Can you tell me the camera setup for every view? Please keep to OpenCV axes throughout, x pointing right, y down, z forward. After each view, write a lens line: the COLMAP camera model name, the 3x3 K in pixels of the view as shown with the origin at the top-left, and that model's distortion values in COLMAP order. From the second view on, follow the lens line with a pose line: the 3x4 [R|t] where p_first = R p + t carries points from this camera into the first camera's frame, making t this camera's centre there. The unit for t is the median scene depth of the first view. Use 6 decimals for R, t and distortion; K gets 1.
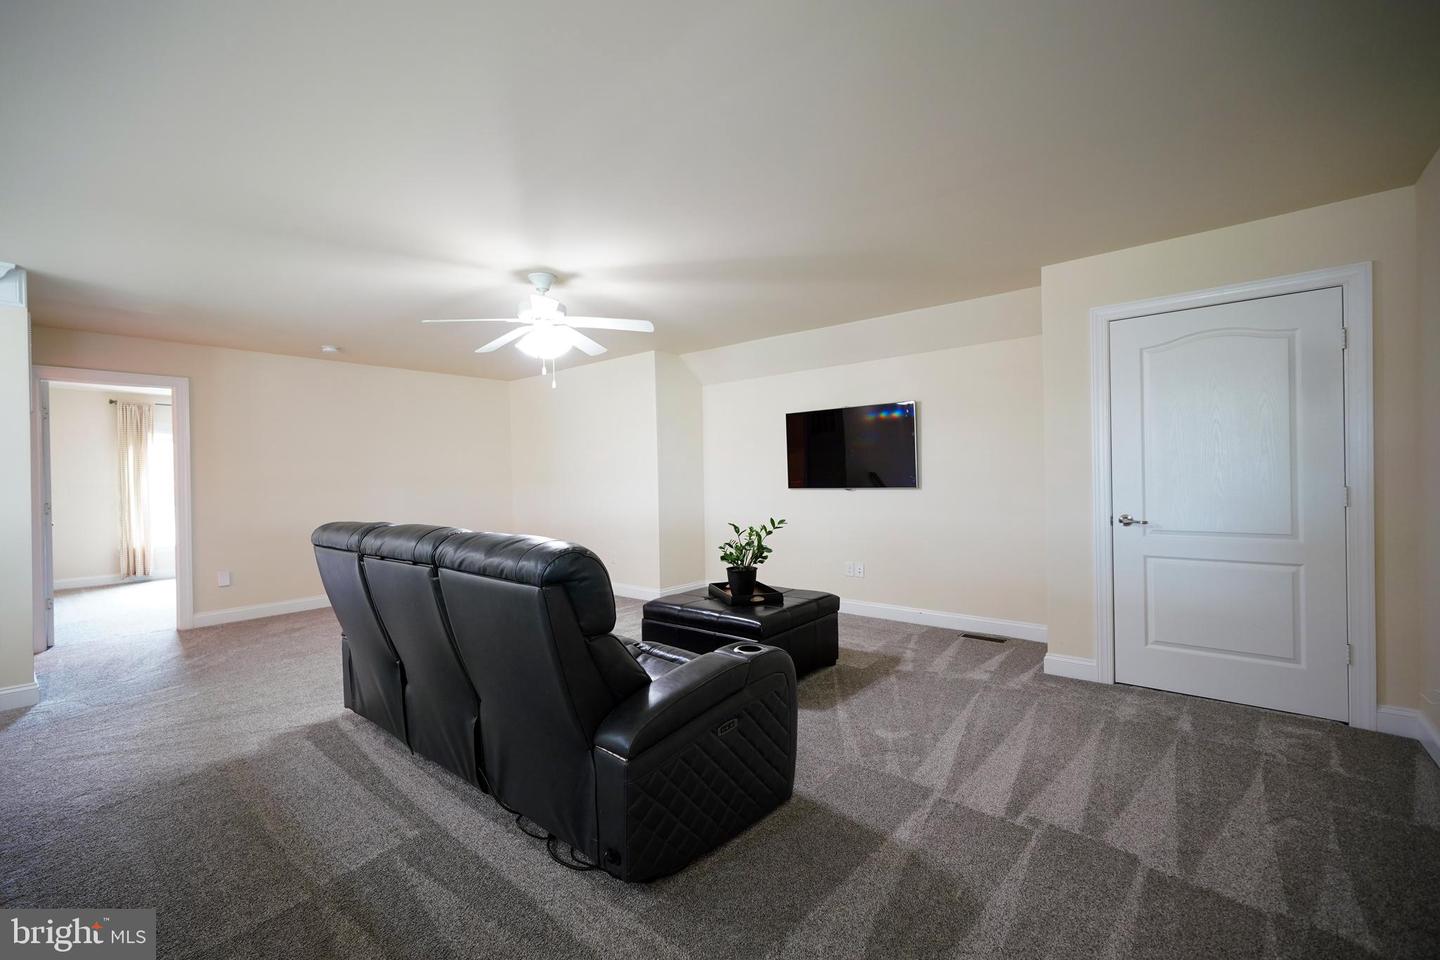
lens RADIAL K [[608.6, 0, 709.4], [0, 608.6, 480.3], [0, 0, 1]] dist [-0.008199, 0.004917]
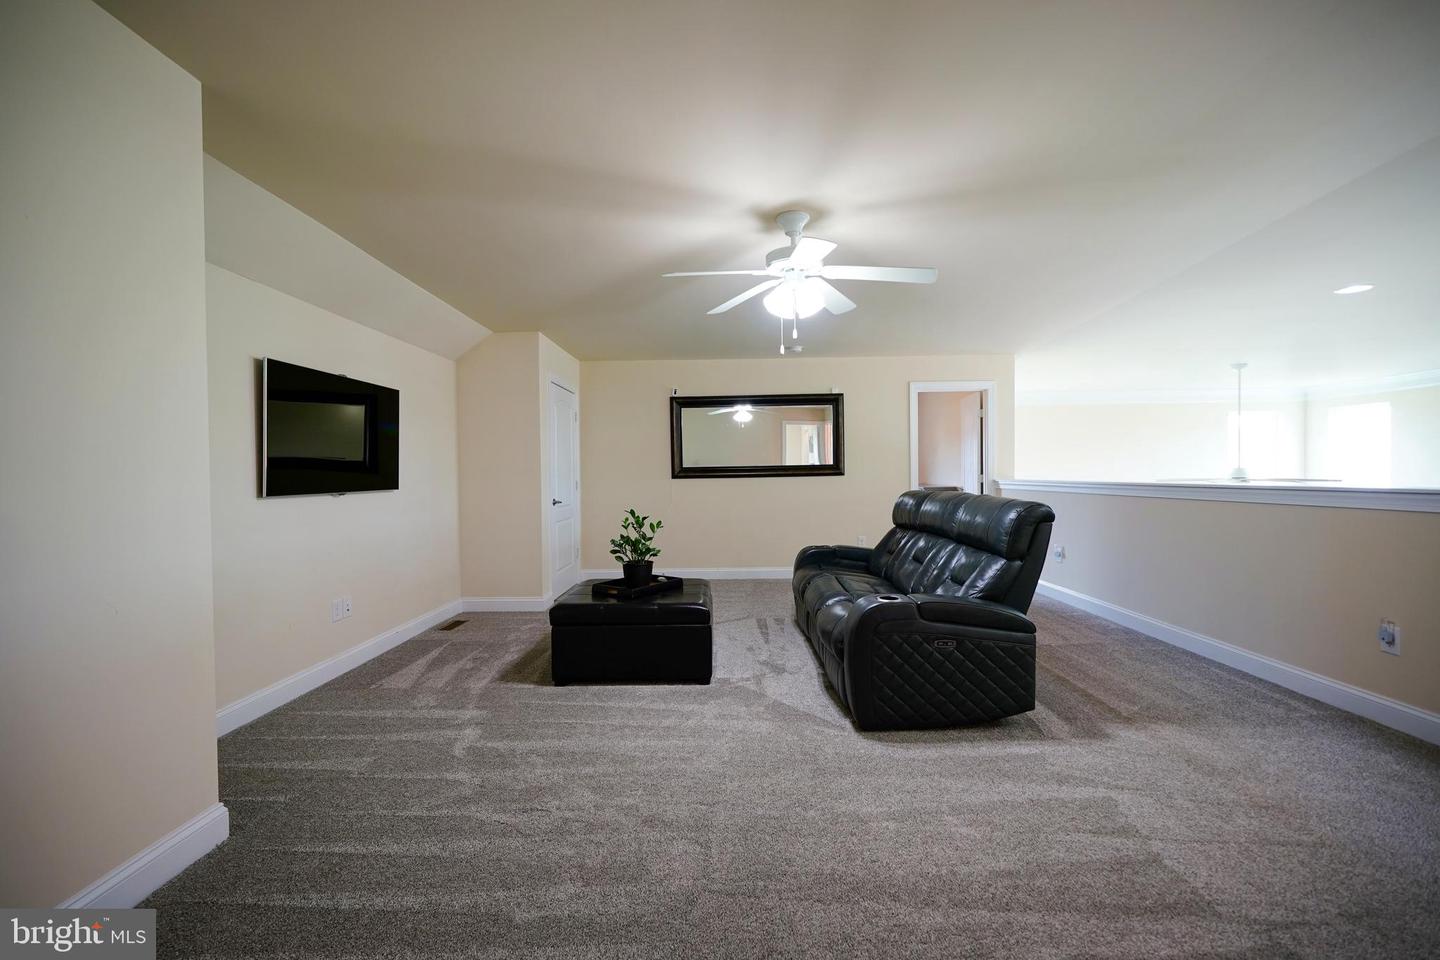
lens RADIAL K [[607.8, 0, 715.6], [0, 607.8, 479.8], [0, 0, 1]] dist [-0.014041, 0.004146]
pose [[-0.632997, 0.010720, 0.774080, -0.723621], [0.023456, 0.999711, 0.005336, 0.005653], [-0.773799, 0.021534, -0.633065, 1.387486]]
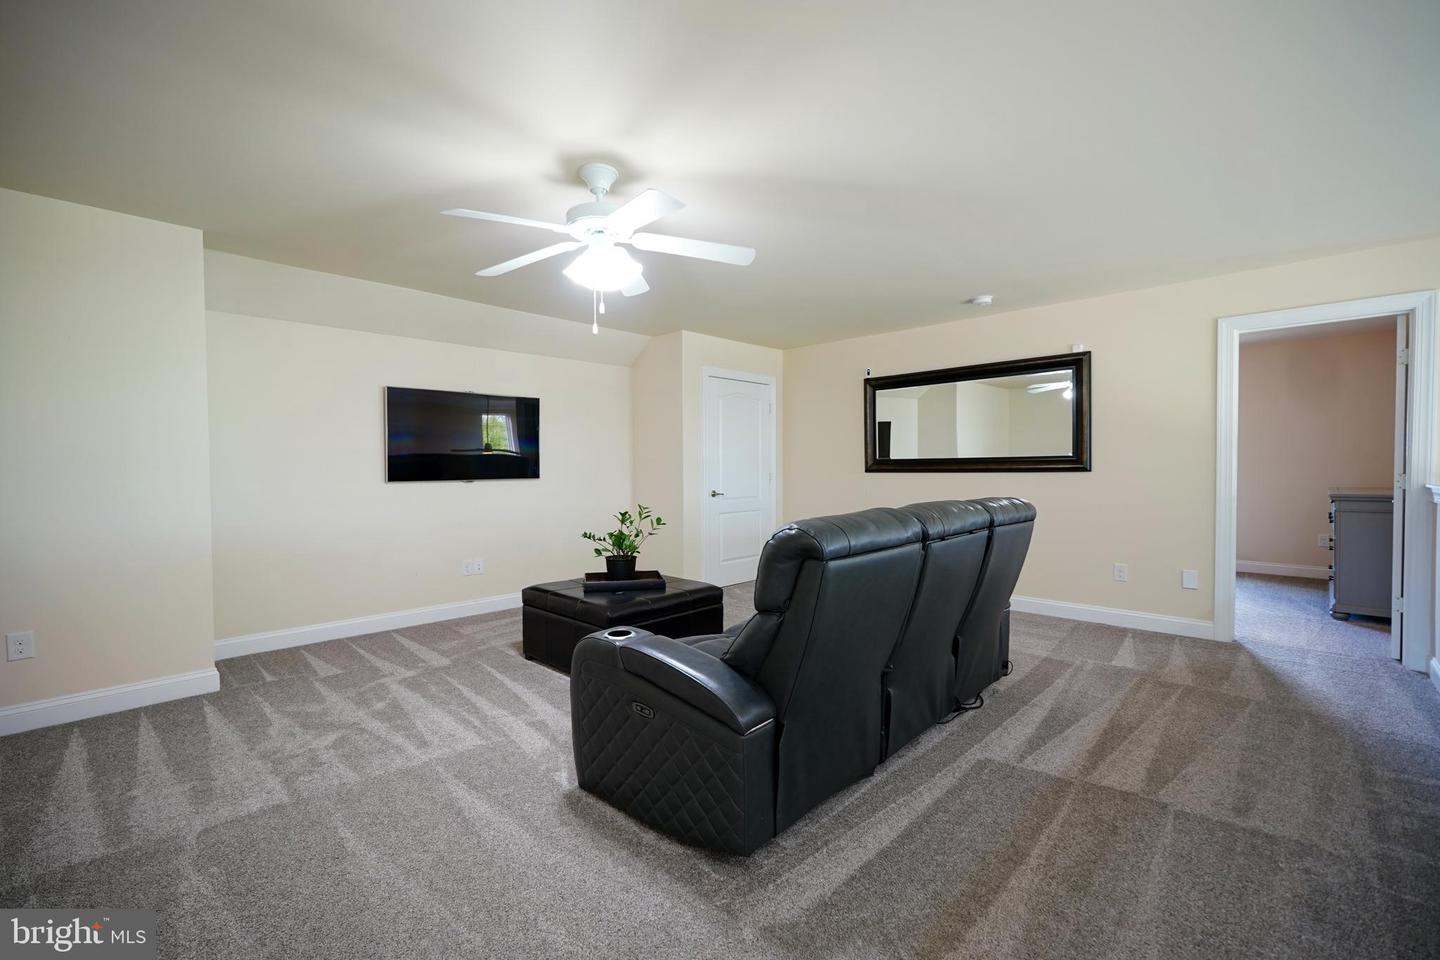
lens RADIAL K [[608.6, 0, 709.4], [0, 608.6, 480.3], [0, 0, 1]] dist [-0.008199, 0.004917]
pose [[0.070434, -0.011547, 0.997450, -0.835859], [0.009762, 0.999893, 0.010886, 0.008107], [-0.997469, 0.008971, 0.070540, 0.719905]]
